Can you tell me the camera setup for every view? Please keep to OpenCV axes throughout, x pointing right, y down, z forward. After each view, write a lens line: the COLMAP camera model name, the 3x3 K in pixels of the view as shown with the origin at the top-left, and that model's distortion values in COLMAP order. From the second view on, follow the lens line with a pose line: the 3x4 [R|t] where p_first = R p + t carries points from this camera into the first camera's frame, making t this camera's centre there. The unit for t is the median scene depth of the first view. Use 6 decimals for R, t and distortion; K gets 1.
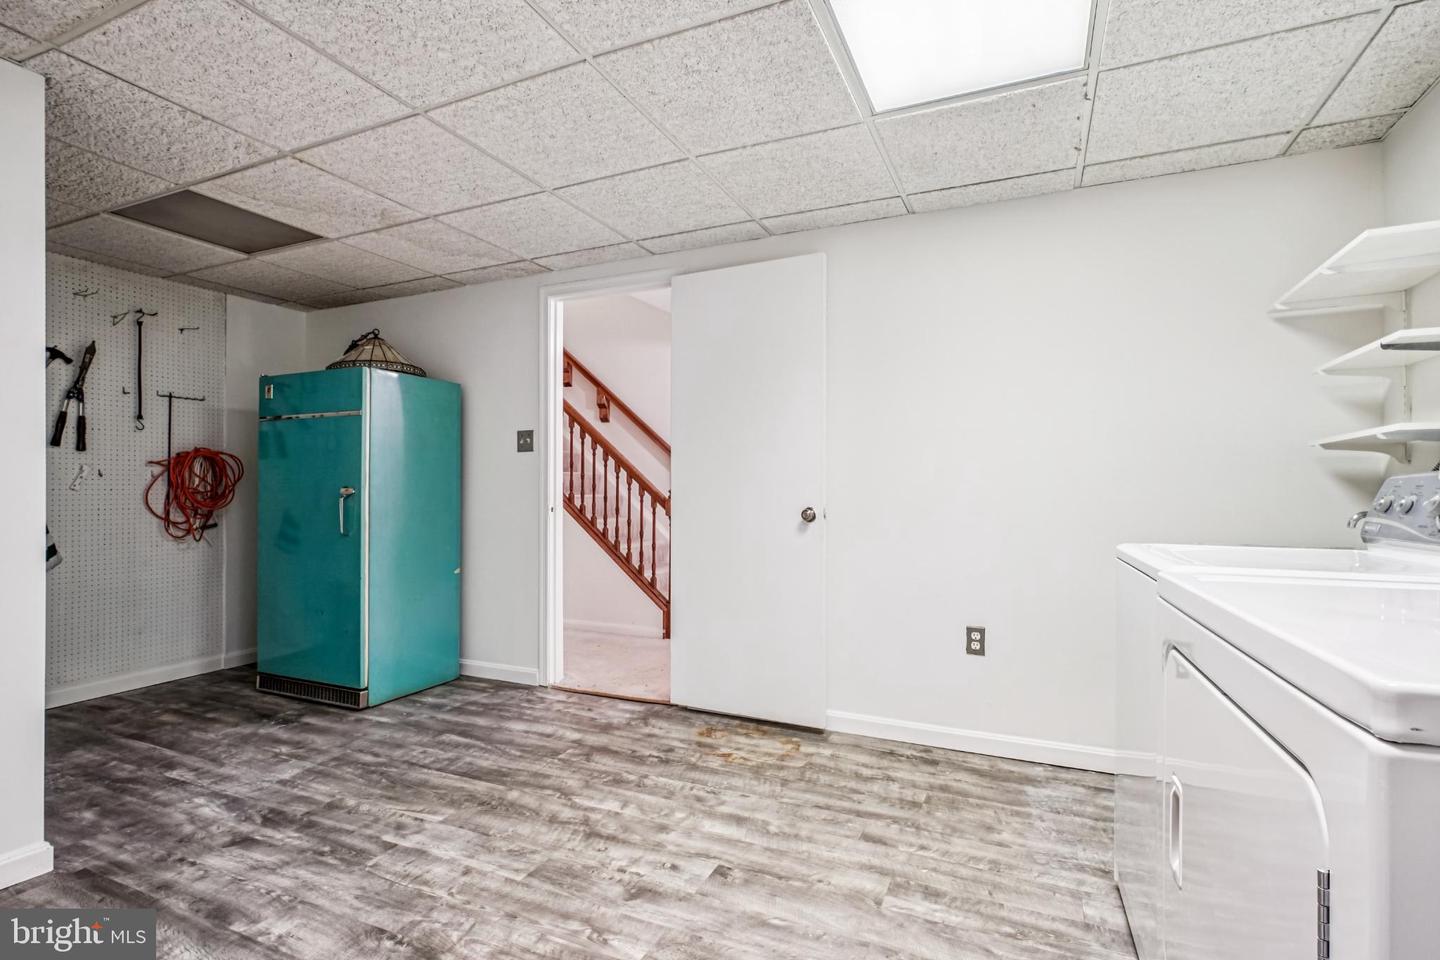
lens RADIAL K [[691.2, 0, 717.6], [0, 691.2, 495.1], [0, 0, 1]] dist [-0.002964, 0.002001]
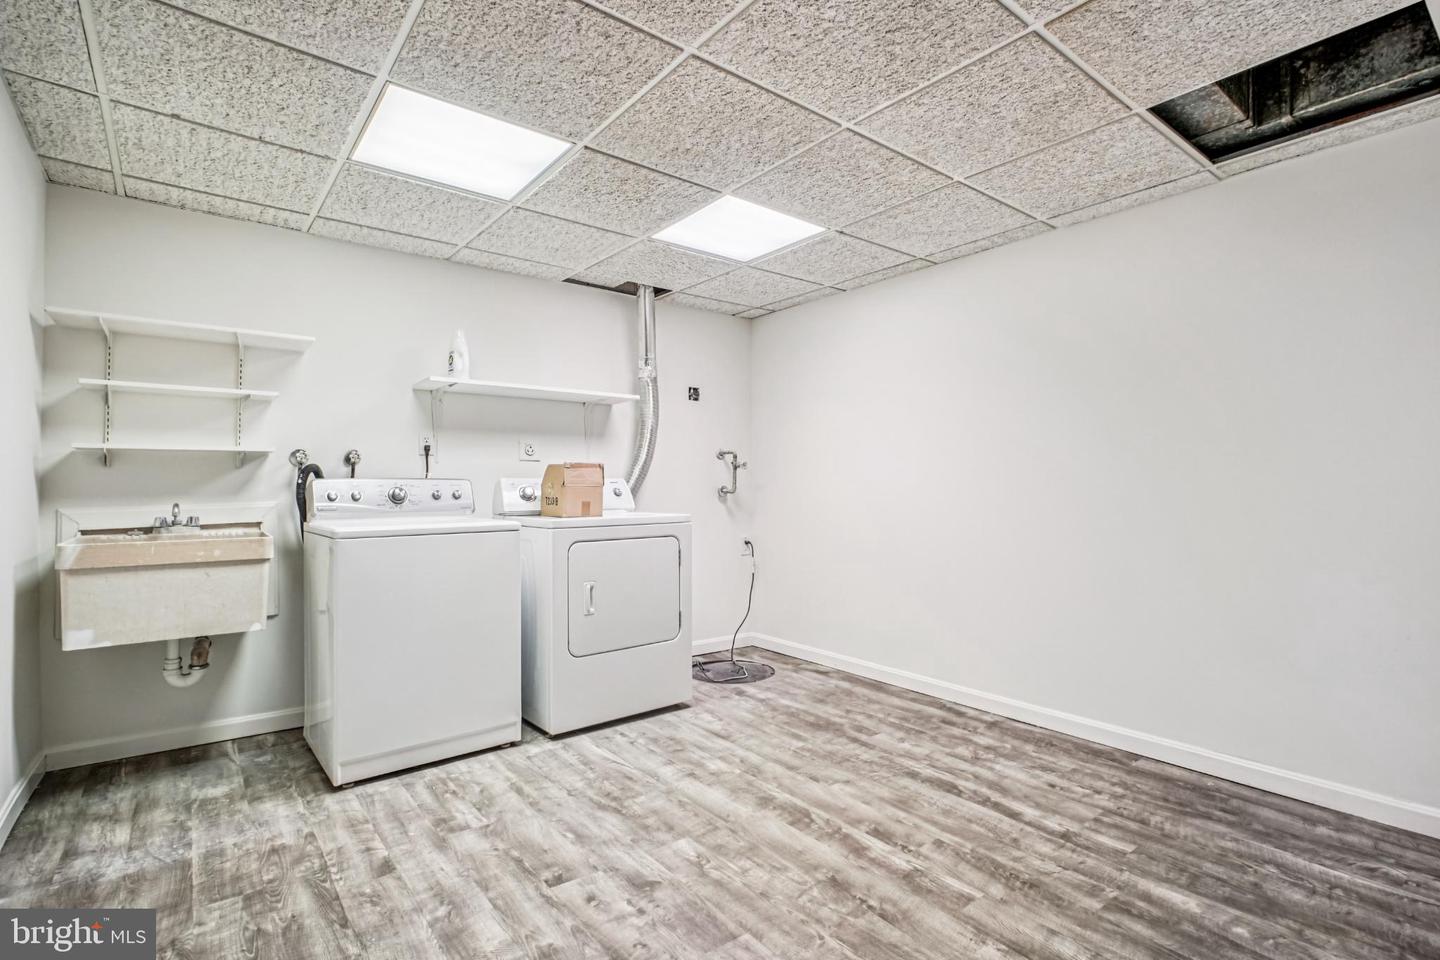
lens RADIAL K [[691.2, 0, 717.6], [0, 691.2, 495.1], [0, 0, 1]] dist [-0.002964, 0.002001]
pose [[-0.885379, -0.004574, 0.464847, -0.654468], [0.002862, 0.999879, 0.015289, -0.012399], [-0.464860, 0.014867, -0.885259, 1.774525]]
